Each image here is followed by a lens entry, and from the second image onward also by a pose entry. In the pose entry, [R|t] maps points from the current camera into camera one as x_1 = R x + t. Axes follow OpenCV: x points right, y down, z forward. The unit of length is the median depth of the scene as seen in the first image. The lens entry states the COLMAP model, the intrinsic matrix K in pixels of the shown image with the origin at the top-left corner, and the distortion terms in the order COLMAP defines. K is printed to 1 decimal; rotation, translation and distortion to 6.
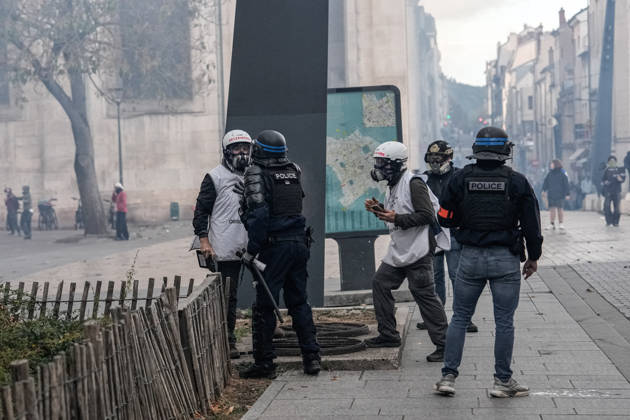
lens RADIAL K [[1862.1, 0, 315.0], [0, 1862.1, 210.0], [0, 0, 1]] dist [0.279642, 0.571664]
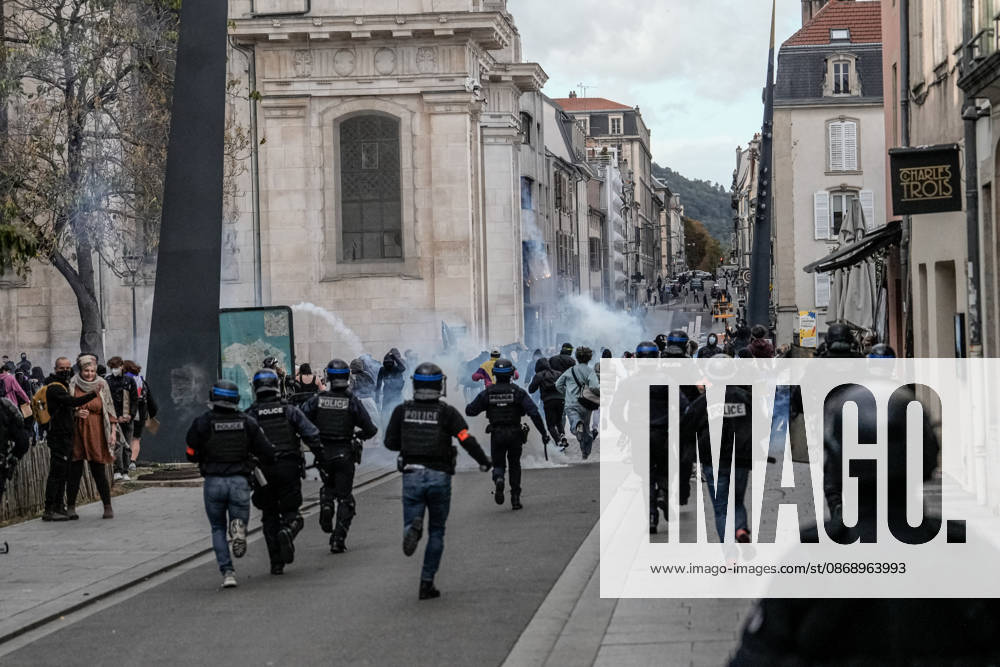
lens RADIAL K [[2955.8, 0, 500.0], [0, 2955.8, 333.5], [0, 0, 1]] dist [0.279642, 0.571664]
pose [[0.999960, 0.008769, -0.001655, 0.065111], [-0.008799, 0.999773, -0.019393, -0.002028], [0.001485, 0.019406, 0.999811, -0.373820]]
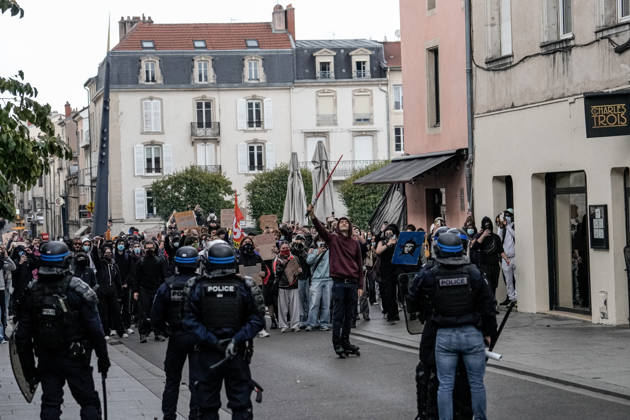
lens RADIAL K [[1862.1, 0, 315.0], [0, 1862.1, 210.0], [0, 0, 1]] dist [0.279642, 0.571664]
pose [[0.966264, 0.004299, 0.257519, -0.037791], [0.005278, 0.999320, -0.036485, 0.001746], [-0.257501, 0.036613, 0.965584, -0.314833]]
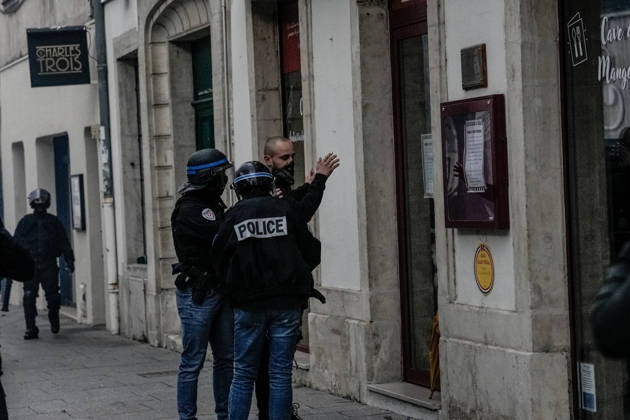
lens RADIAL K [[1862.1, 0, 315.0], [0, 1862.1, 210.0], [0, 0, 1]] dist [0.279642, 0.571664]
pose [[0.935136, -0.007604, 0.354207, 0.054190], [0.018223, 0.999479, -0.026654, 0.001799], [-0.353819, 0.031380, 0.934787, -0.253606]]
